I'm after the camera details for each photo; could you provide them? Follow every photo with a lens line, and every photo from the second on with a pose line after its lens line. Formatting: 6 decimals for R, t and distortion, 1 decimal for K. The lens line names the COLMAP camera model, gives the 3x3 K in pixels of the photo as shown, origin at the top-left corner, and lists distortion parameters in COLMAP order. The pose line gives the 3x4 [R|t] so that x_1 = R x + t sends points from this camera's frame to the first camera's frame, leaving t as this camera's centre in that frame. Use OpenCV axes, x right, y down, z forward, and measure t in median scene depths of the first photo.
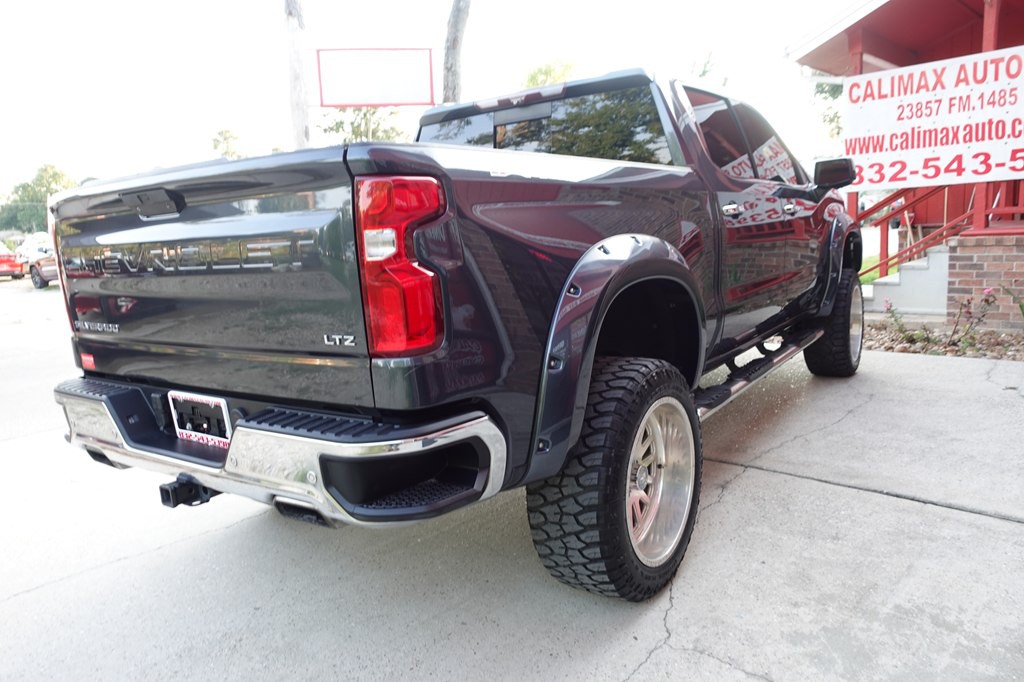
lens RADIAL K [[705.3, 0, 513.7], [0, 705.3, 340.0], [0, 0, 1]] dist [-0.000529, 0.000075]
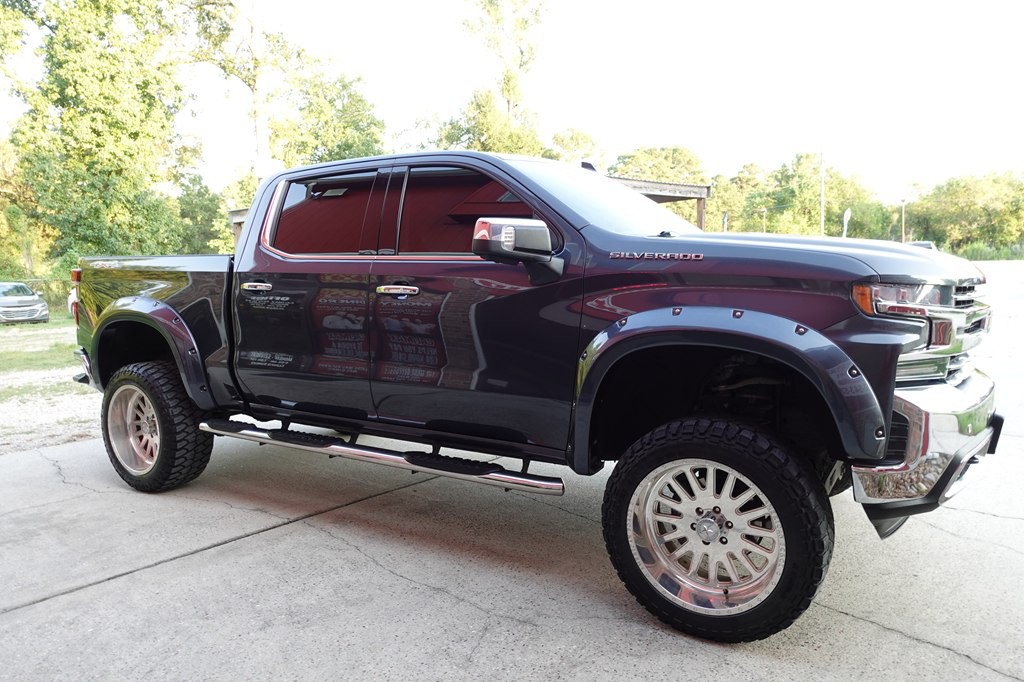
lens RADIAL K [[705.3, 0, 516.4], [0, 705.3, 338.8], [0, 0, 1]] dist [-0.000529, 0.000075]
pose [[0.059205, 0.165974, -0.984351, 1.366069], [-0.146669, 0.976826, 0.155883, -0.311811], [0.987412, 0.135145, 0.082176, 1.204694]]
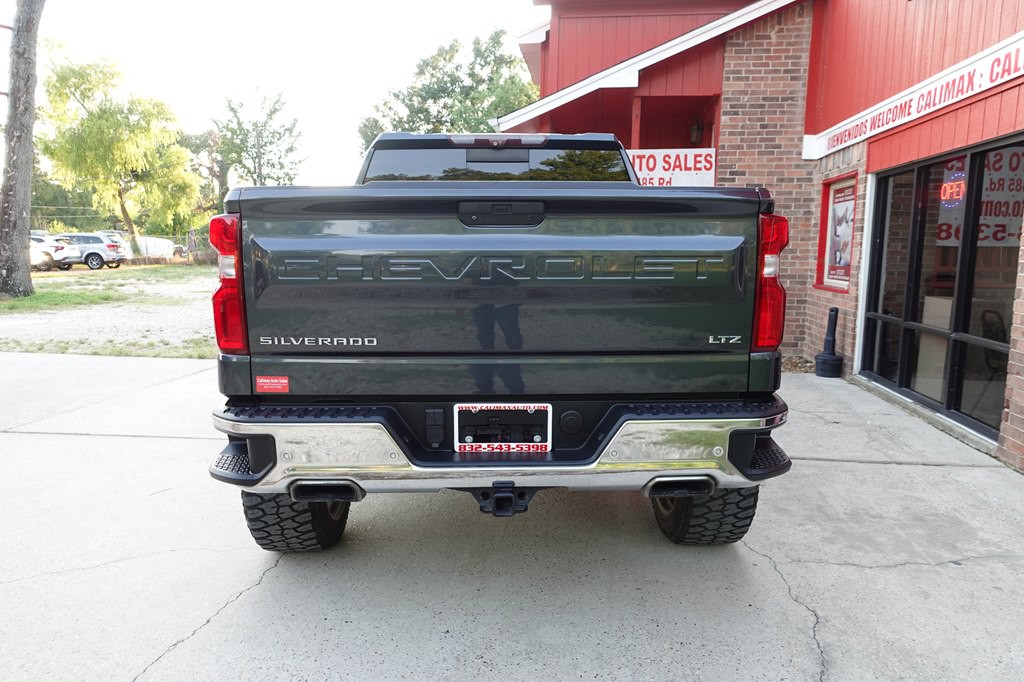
lens RADIAL K [[705.3, 0, 514.3], [0, 705.3, 341.1], [0, 0, 1]] dist [-0.000529, 0.000075]
pose [[0.799948, -0.010202, 0.599982, -0.617327], [0.041887, 0.998366, -0.038870, 0.017070], [-0.598605, 0.056225, 0.799069, 0.105770]]
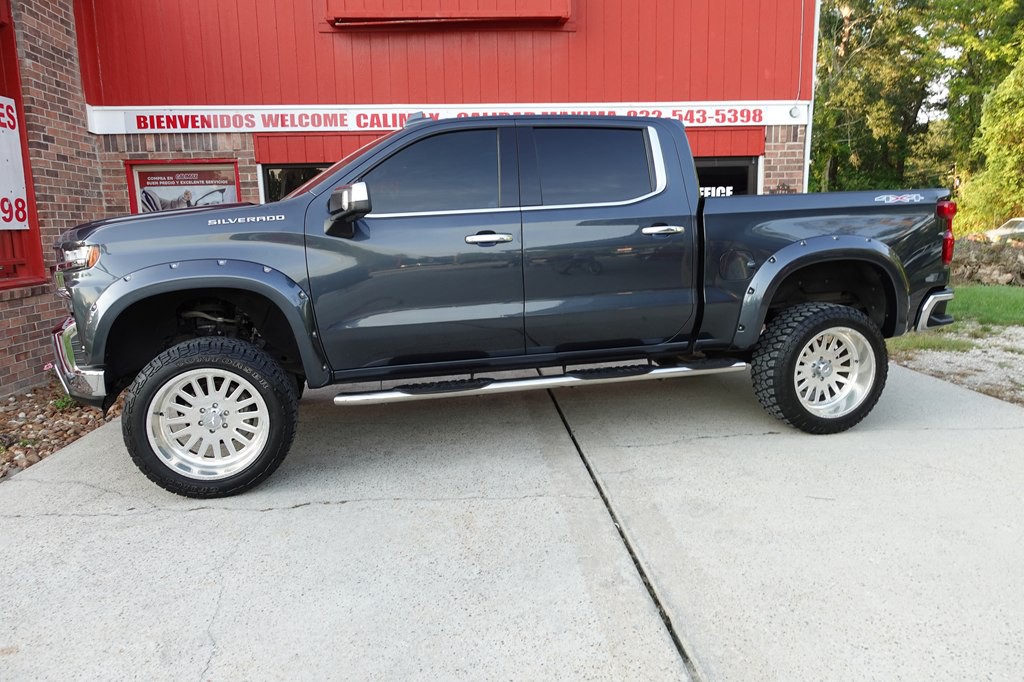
lens RADIAL K [[705.3, 0, 513.0], [0, 705.3, 341.2], [0, 0, 1]] dist [-0.000529, 0.000075]
pose [[-0.743643, -0.027736, 0.668001, -0.726785], [0.181679, 0.953159, 0.241827, -0.329577], [-0.643419, 0.301194, -0.703772, 2.190488]]
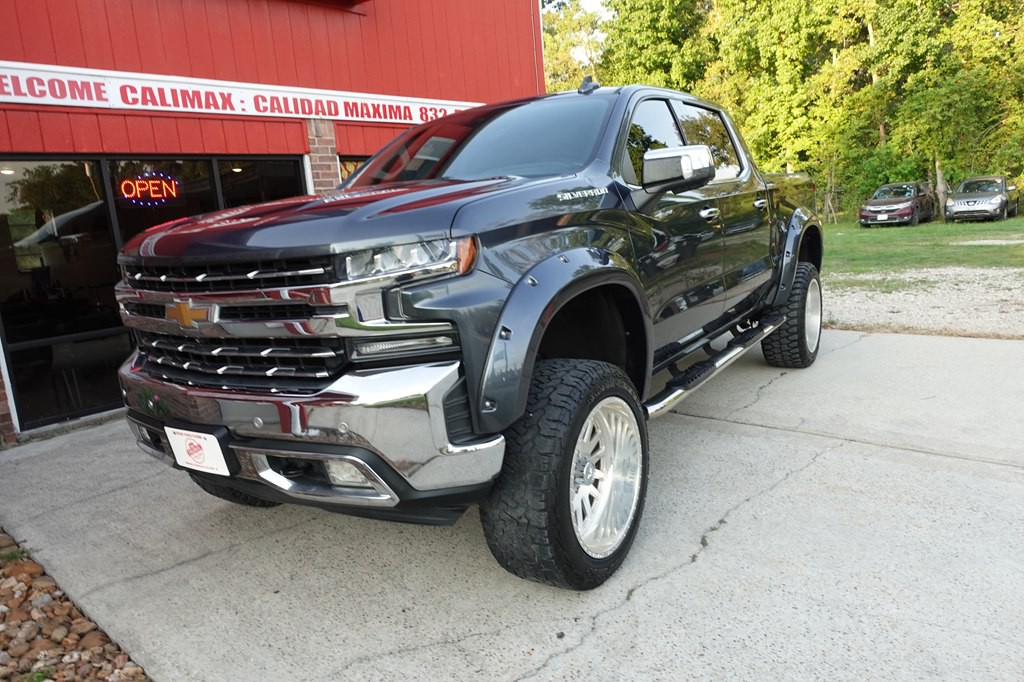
lens RADIAL K [[705.3, 0, 513.6], [0, 705.3, 341.1], [0, 0, 1]] dist [-0.000529, 0.000075]
pose [[-0.989222, 0.146420, 0.001098, 0.311703], [0.138276, 0.931678, 0.335942, -0.434205], [0.048165, 0.332473, -0.941882, 2.421207]]
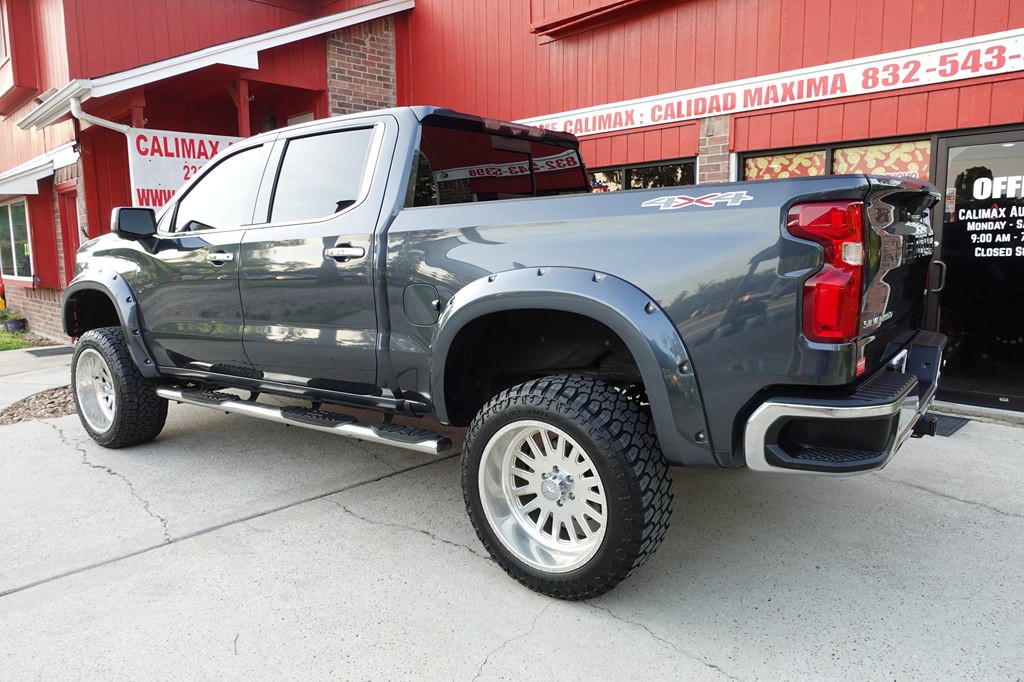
lens RADIAL K [[705.3, 0, 514.6], [0, 705.3, 339.0], [0, 0, 1]] dist [-0.000529, 0.000075]
pose [[0.026241, -0.073919, 0.996919, -1.042469], [0.183851, 0.980608, 0.067870, -0.098587], [-0.982604, 0.181503, 0.039322, 0.971219]]
